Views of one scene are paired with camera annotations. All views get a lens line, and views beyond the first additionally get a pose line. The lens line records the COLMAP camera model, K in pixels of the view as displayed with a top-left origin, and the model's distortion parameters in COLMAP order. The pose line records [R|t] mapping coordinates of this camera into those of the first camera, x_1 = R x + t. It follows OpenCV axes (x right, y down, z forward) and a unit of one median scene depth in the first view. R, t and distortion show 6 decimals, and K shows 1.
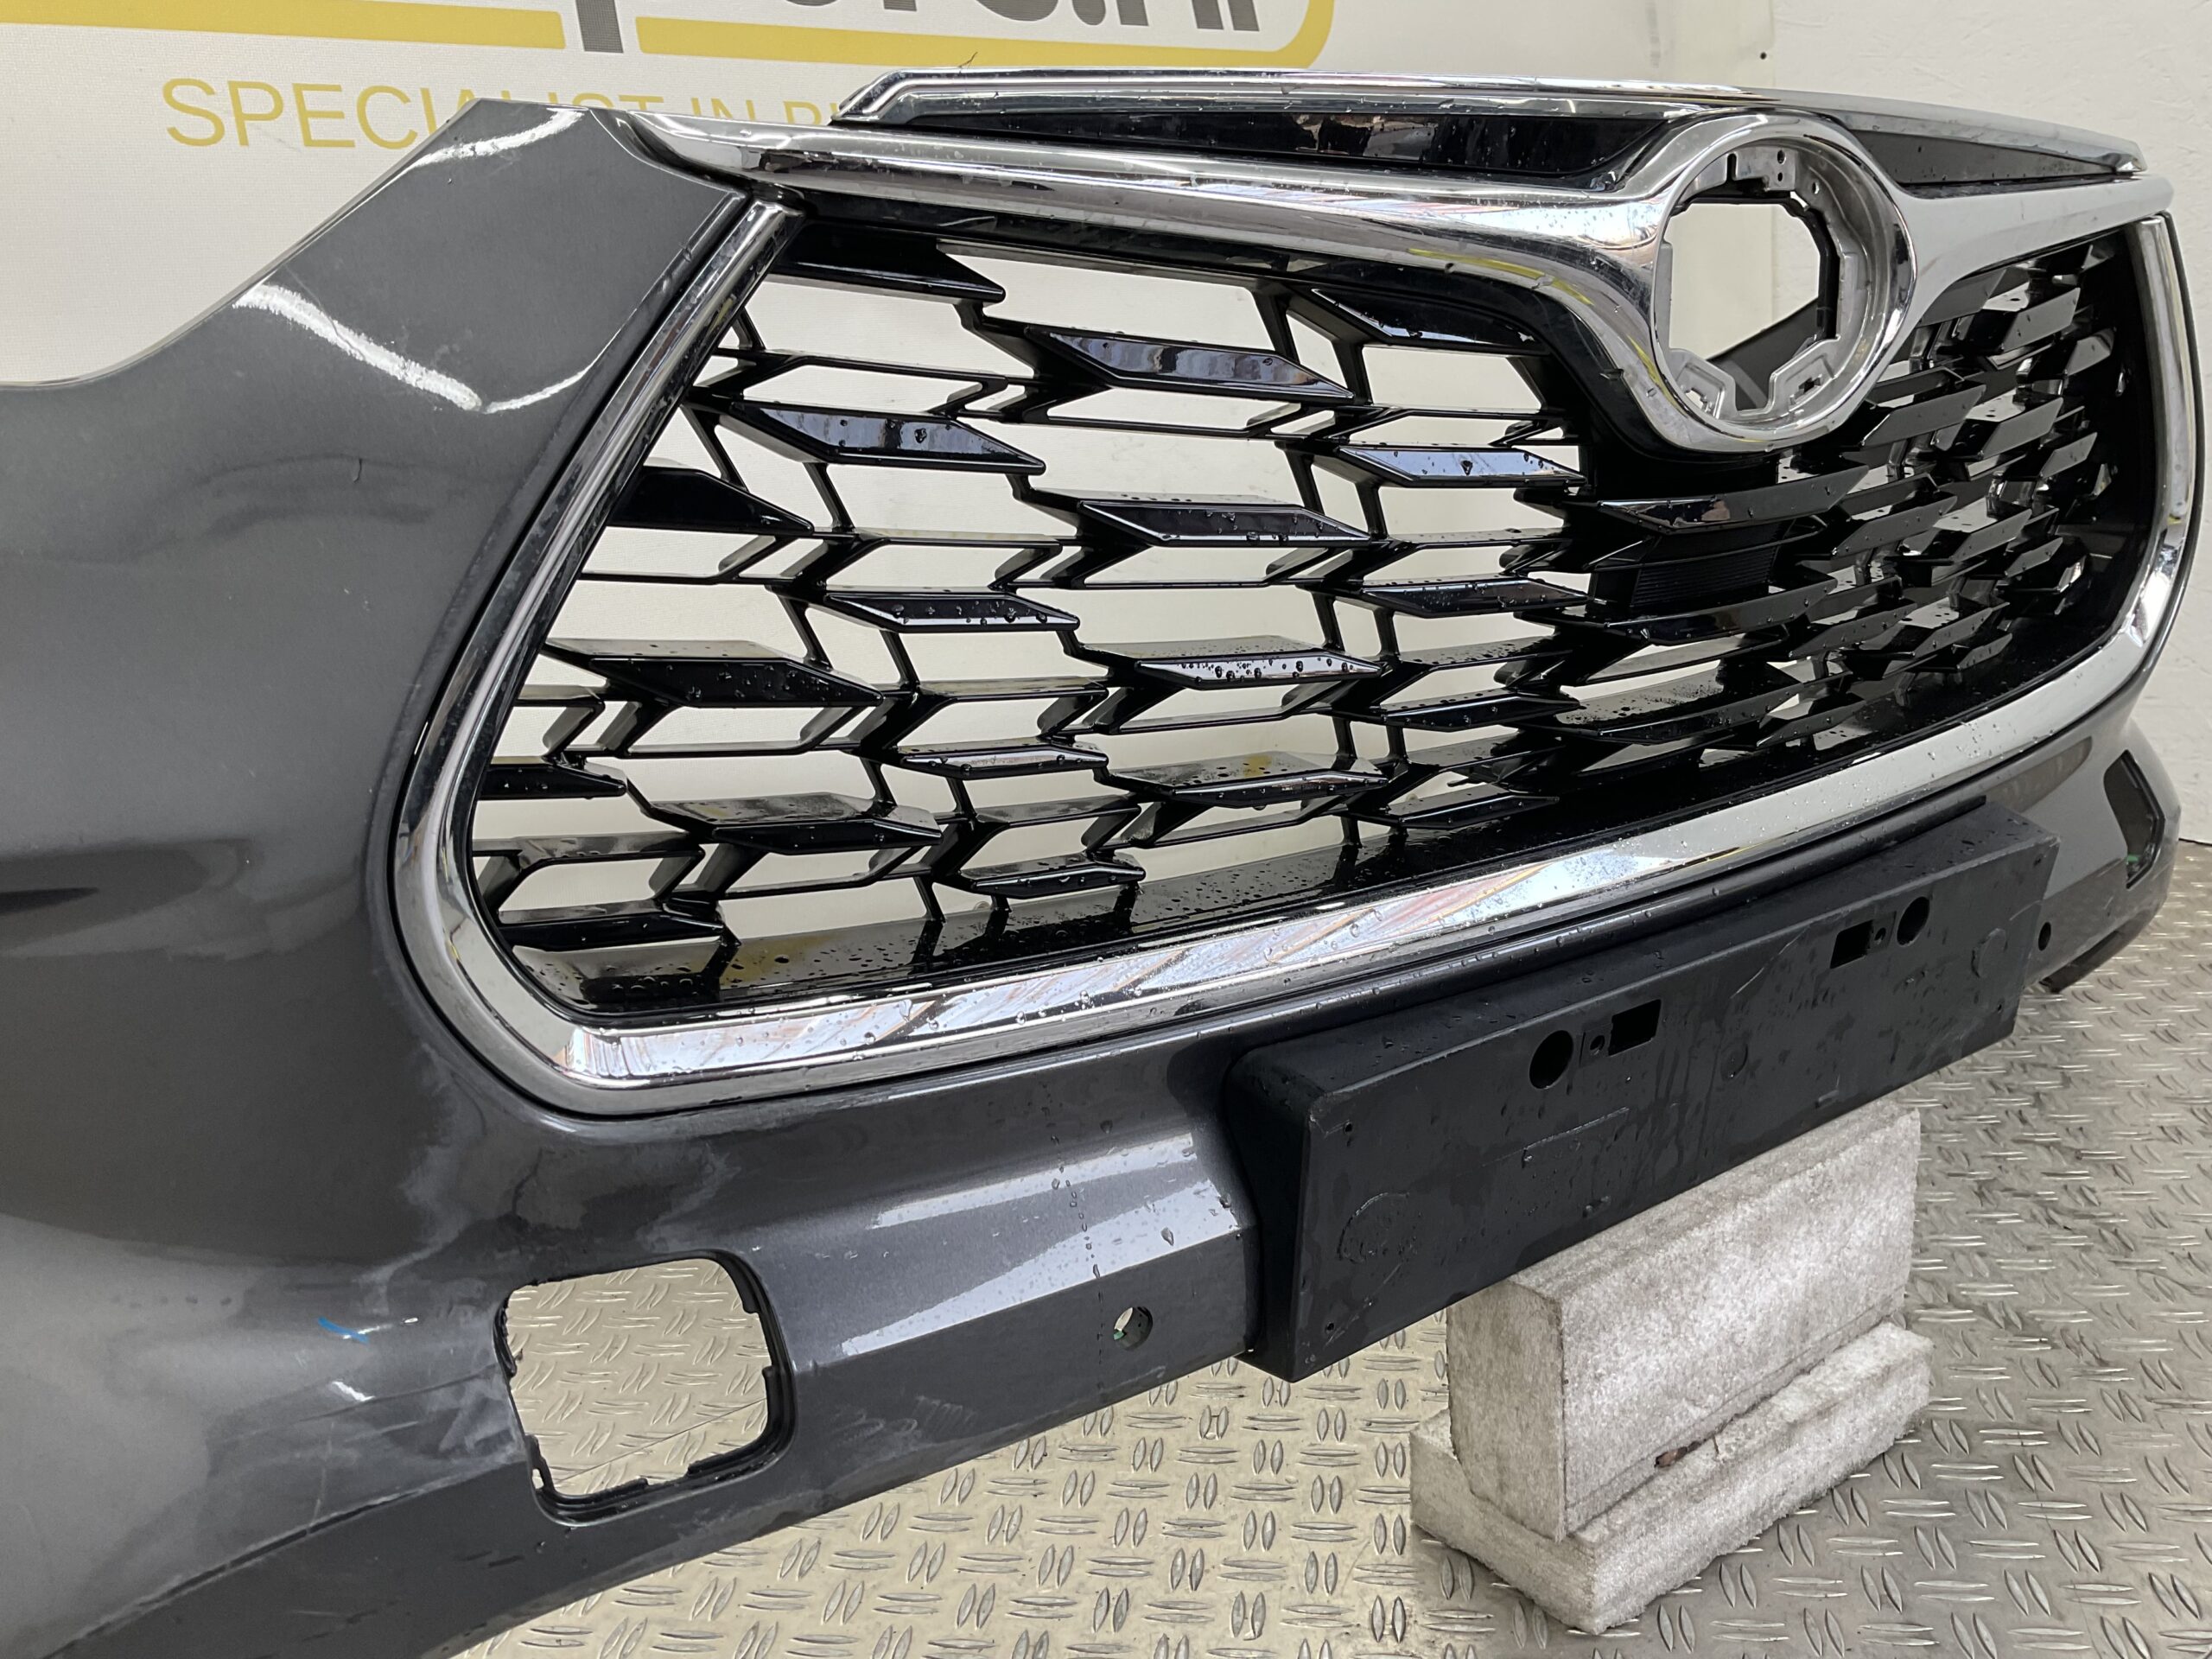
lens RADIAL K [[1871.7, 0, 1106.0], [0, 1871.7, 829.5], [0, 0, 1]] dist [0.010749, -0.064533]
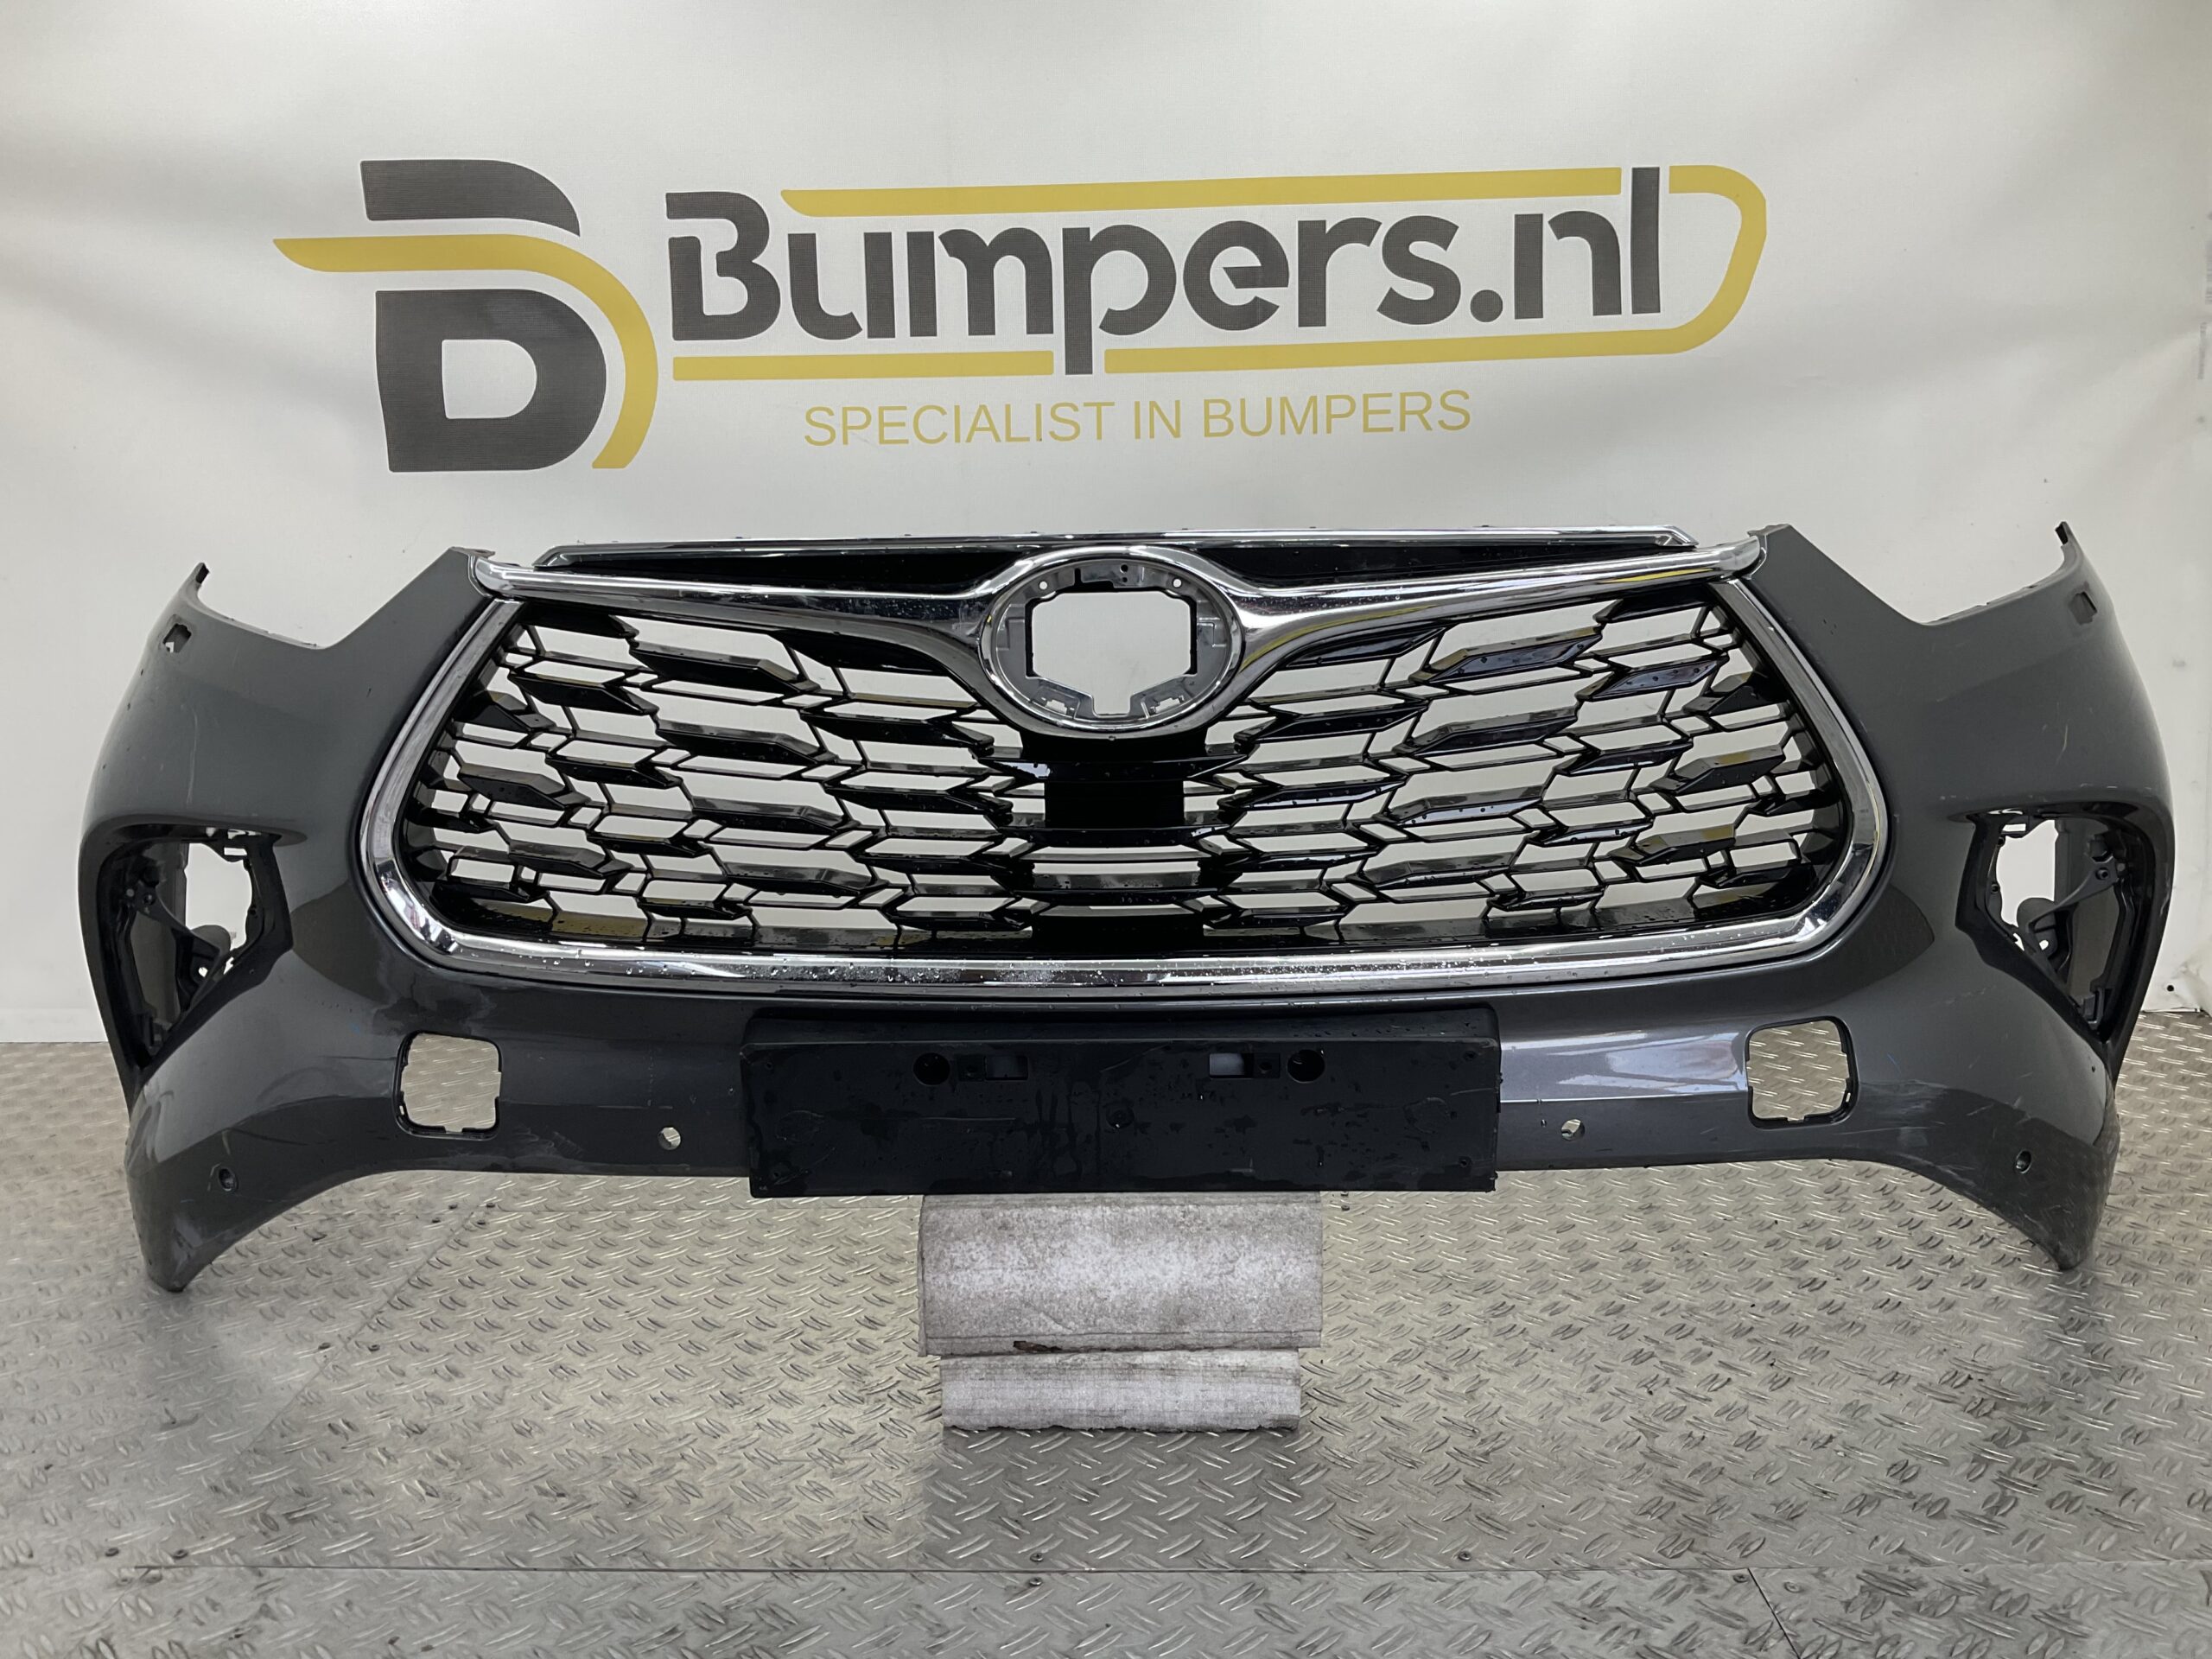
lens RADIAL K [[1808.4, 0, 1106.0], [0, 1808.4, 829.5], [0, 0, 1]] dist [0.102792, -0.220181]
pose [[0.780032, 0.148750, -0.607802, 1.217650], [-0.170365, 0.985125, 0.022453, -0.146287], [0.602101, 0.086034, 0.793771, -0.238168]]
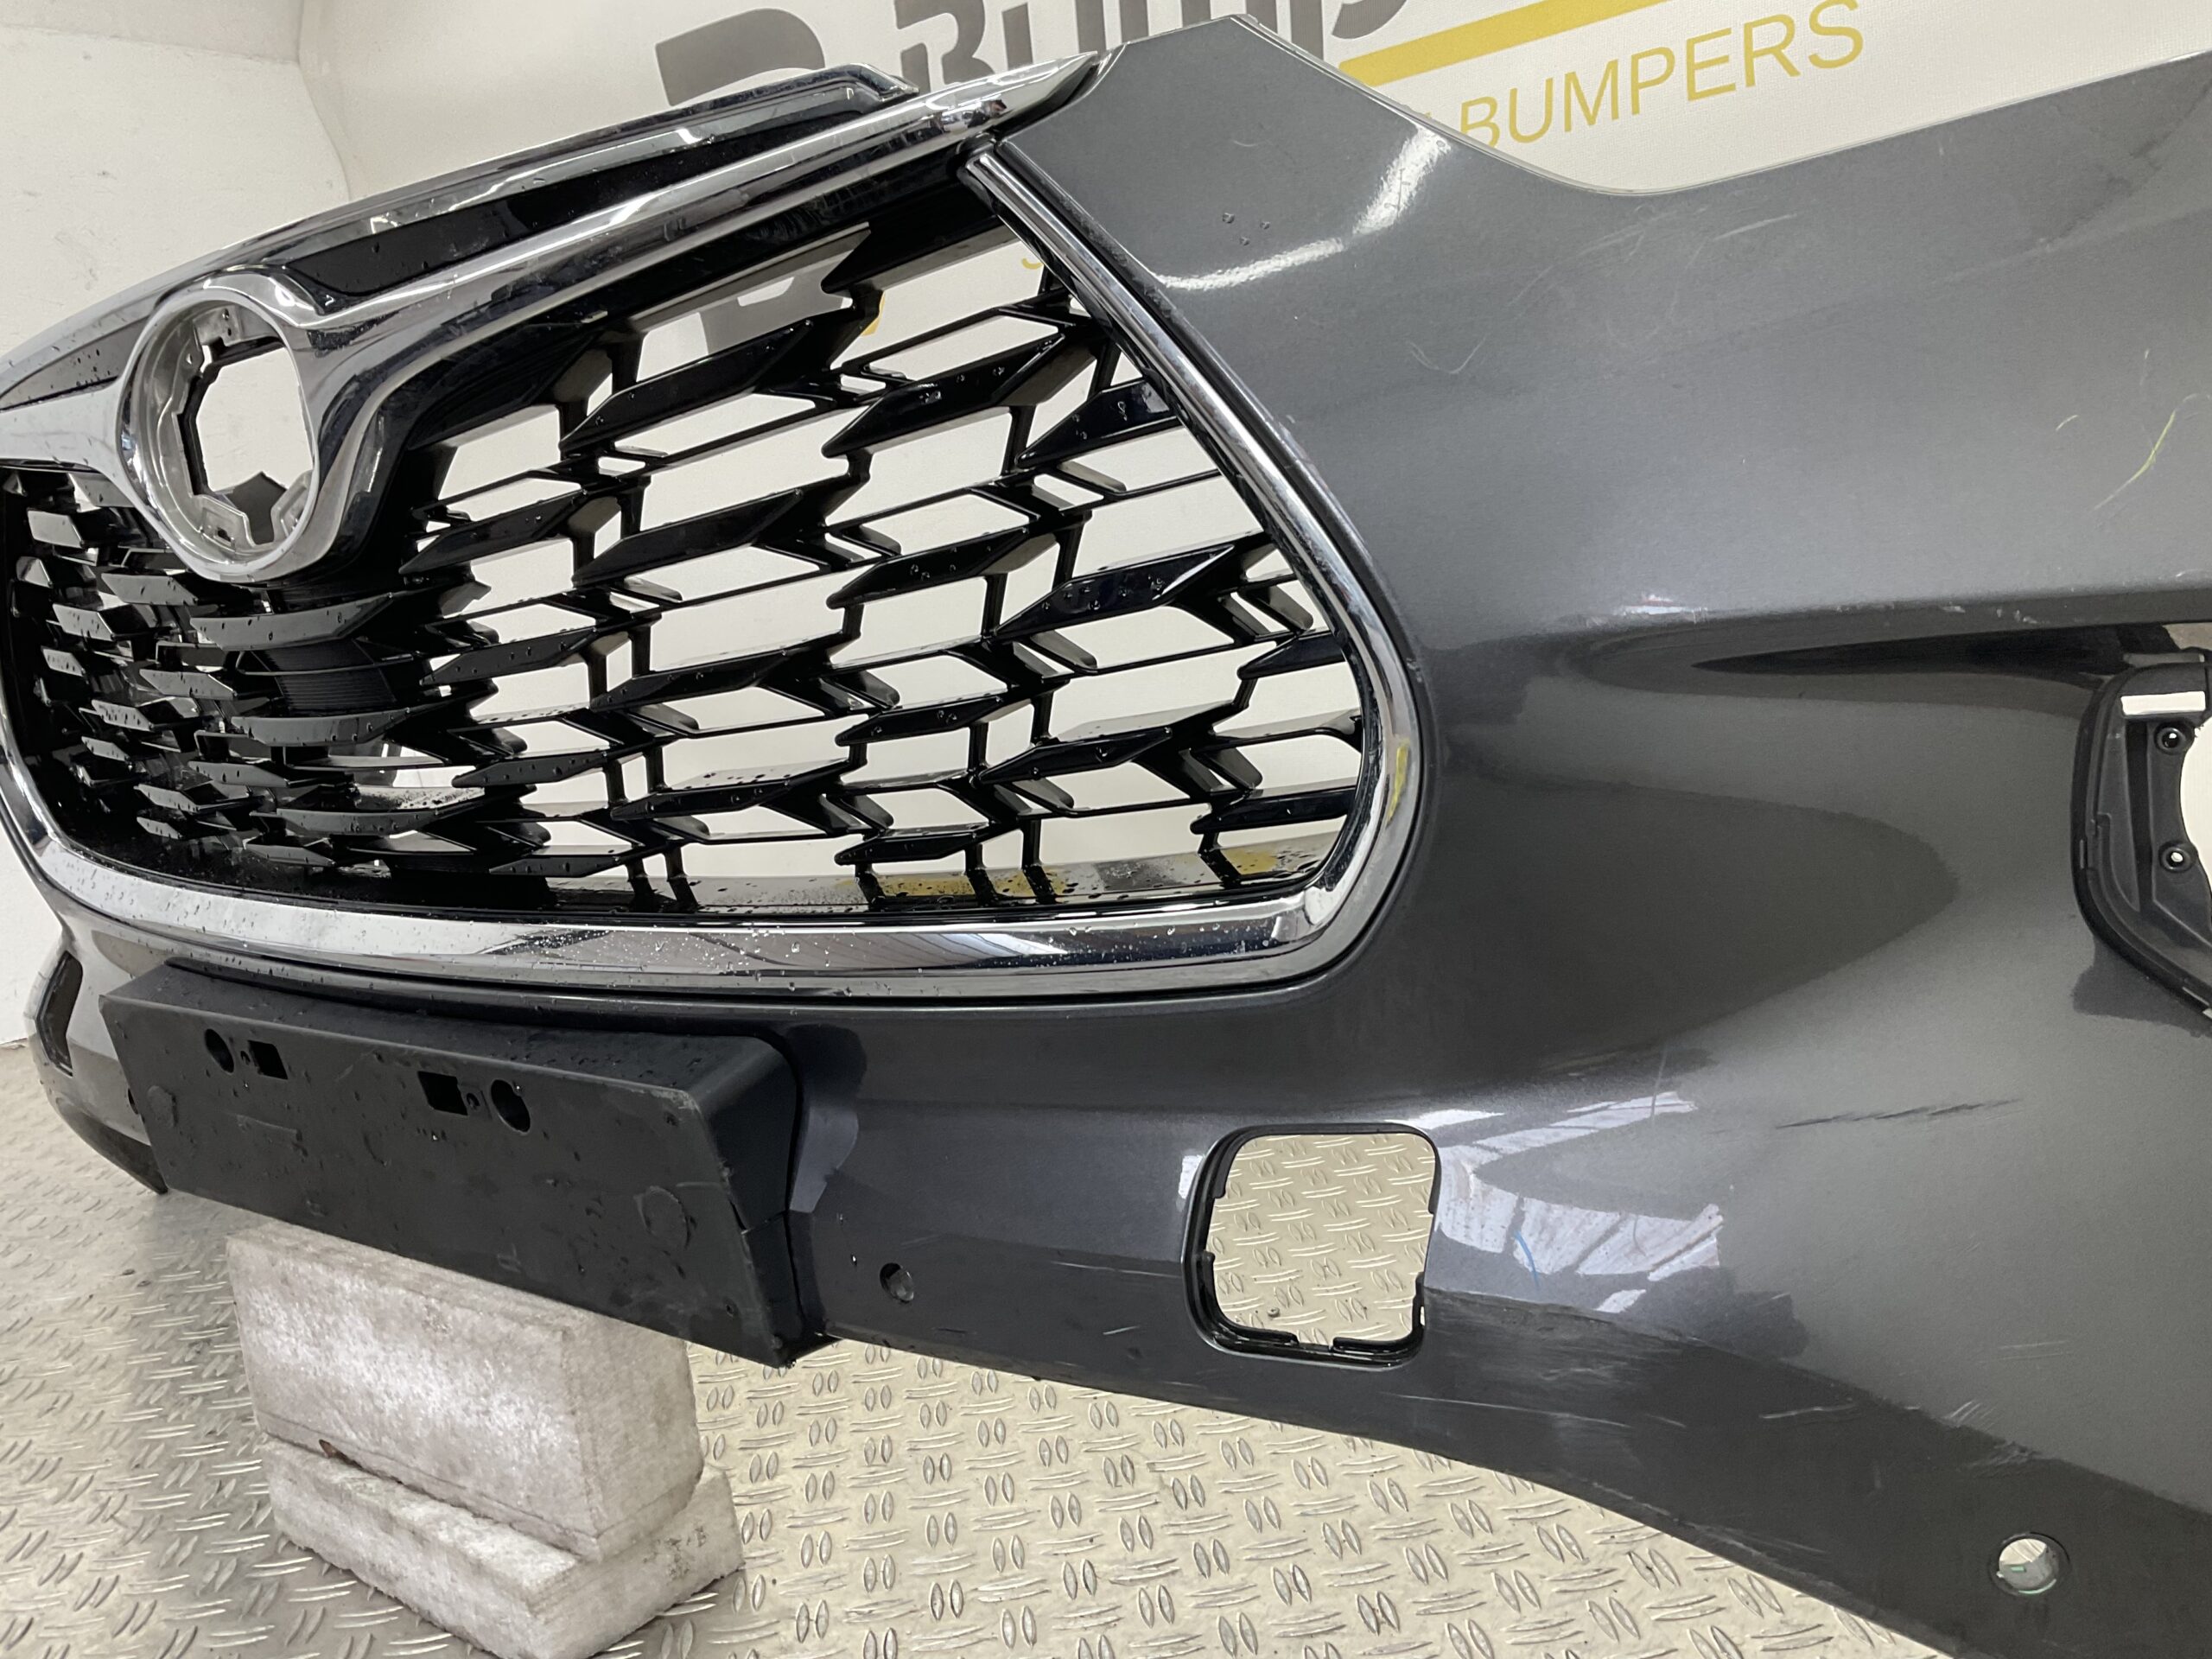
lens RADIAL K [[1808.4, 0, 1106.0], [0, 1808.4, 829.5], [0, 0, 1]] dist [0.102792, -0.220181]
pose [[0.245782, 0.185892, -0.951333, 1.385282], [-0.123637, 0.979435, 0.159441, -0.268433], [0.961408, 0.078433, 0.263710, 1.109080]]
